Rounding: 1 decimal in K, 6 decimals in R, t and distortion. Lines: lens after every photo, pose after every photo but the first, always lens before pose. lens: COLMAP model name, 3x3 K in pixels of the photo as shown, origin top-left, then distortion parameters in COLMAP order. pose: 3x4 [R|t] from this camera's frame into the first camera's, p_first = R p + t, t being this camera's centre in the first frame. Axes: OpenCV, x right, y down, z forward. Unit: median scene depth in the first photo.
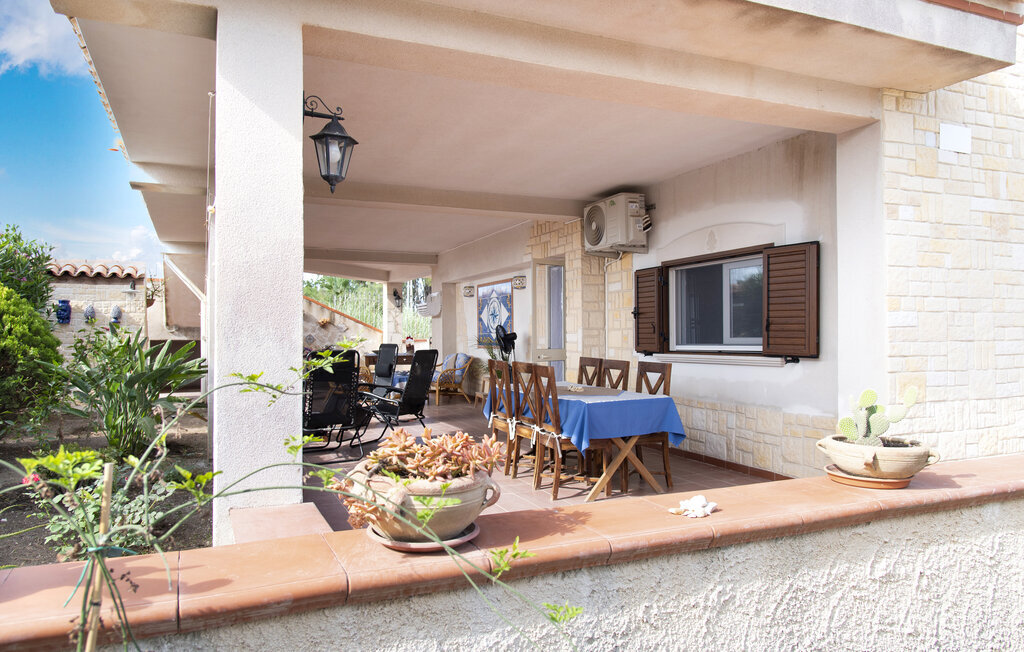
lens RADIAL K [[692.3, 0, 487.7], [0, 692.3, 325.9], [0, 0, 1]] dist [-0.000261, -0.001786]
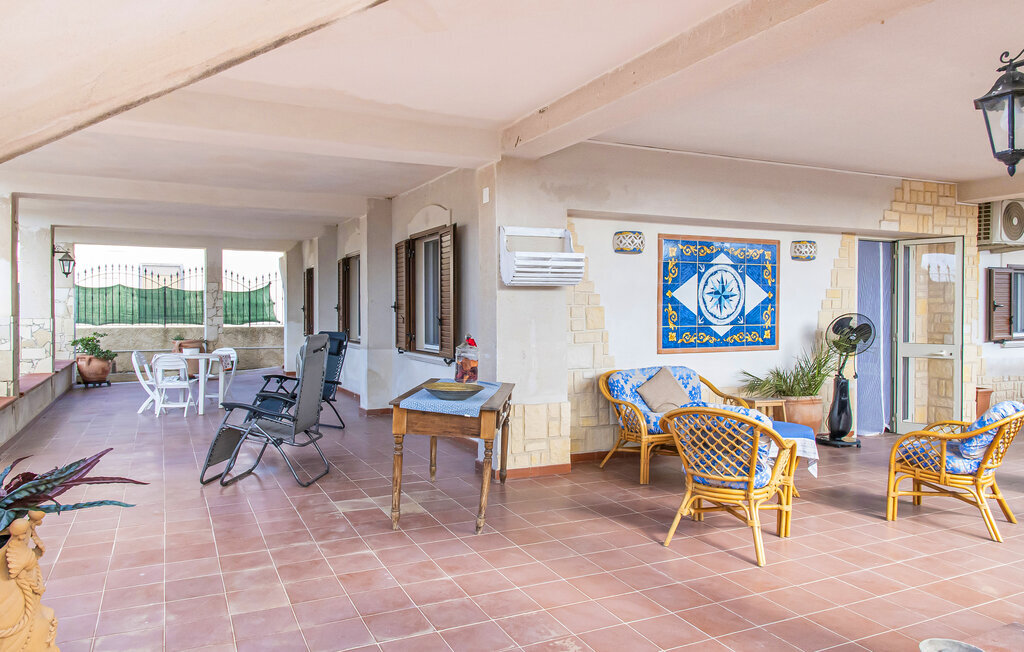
lens RADIAL K [[692.3, 0, 487.7], [0, 692.3, 325.9], [0, 0, 1]] dist [-0.000261, -0.001786]
pose [[-0.039553, -0.001486, 0.999216, -0.596877], [-0.006632, 0.999977, 0.001224, 0.012110], [-0.999195, -0.006578, -0.039562, 1.284931]]
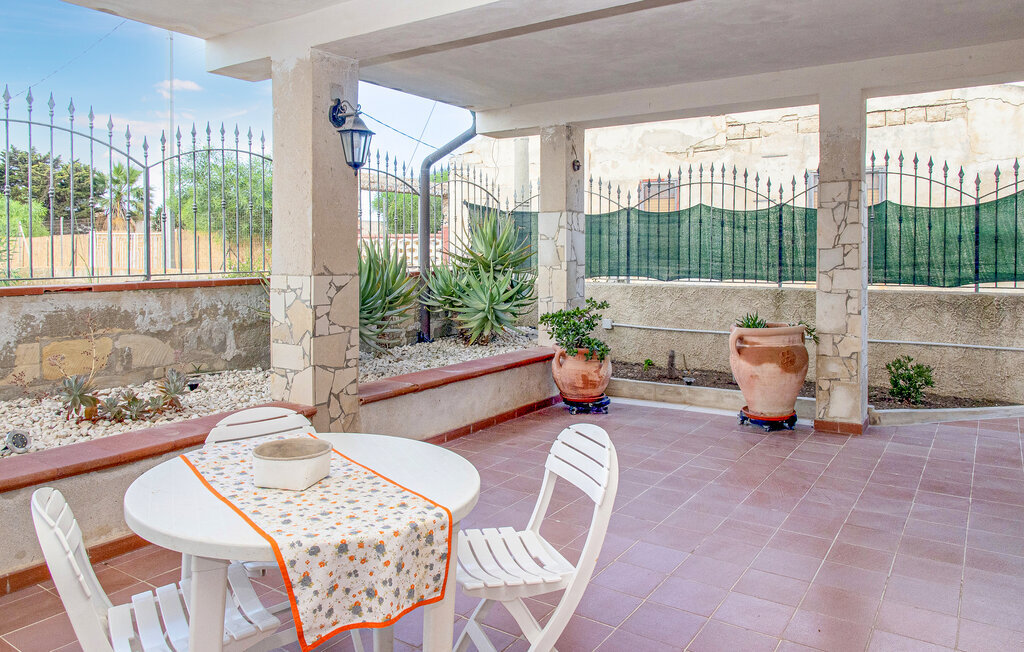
lens RADIAL K [[715.2, 0, 511.6], [0, 715.2, 289.5], [0, 0, 1]] dist [0.000474, -0.001975]
pose [[0.835582, -0.011057, 0.549255, -0.317030], [-0.016425, 0.998848, 0.045095, 0.006280], [-0.549120, -0.046703, 0.834437, 1.337947]]
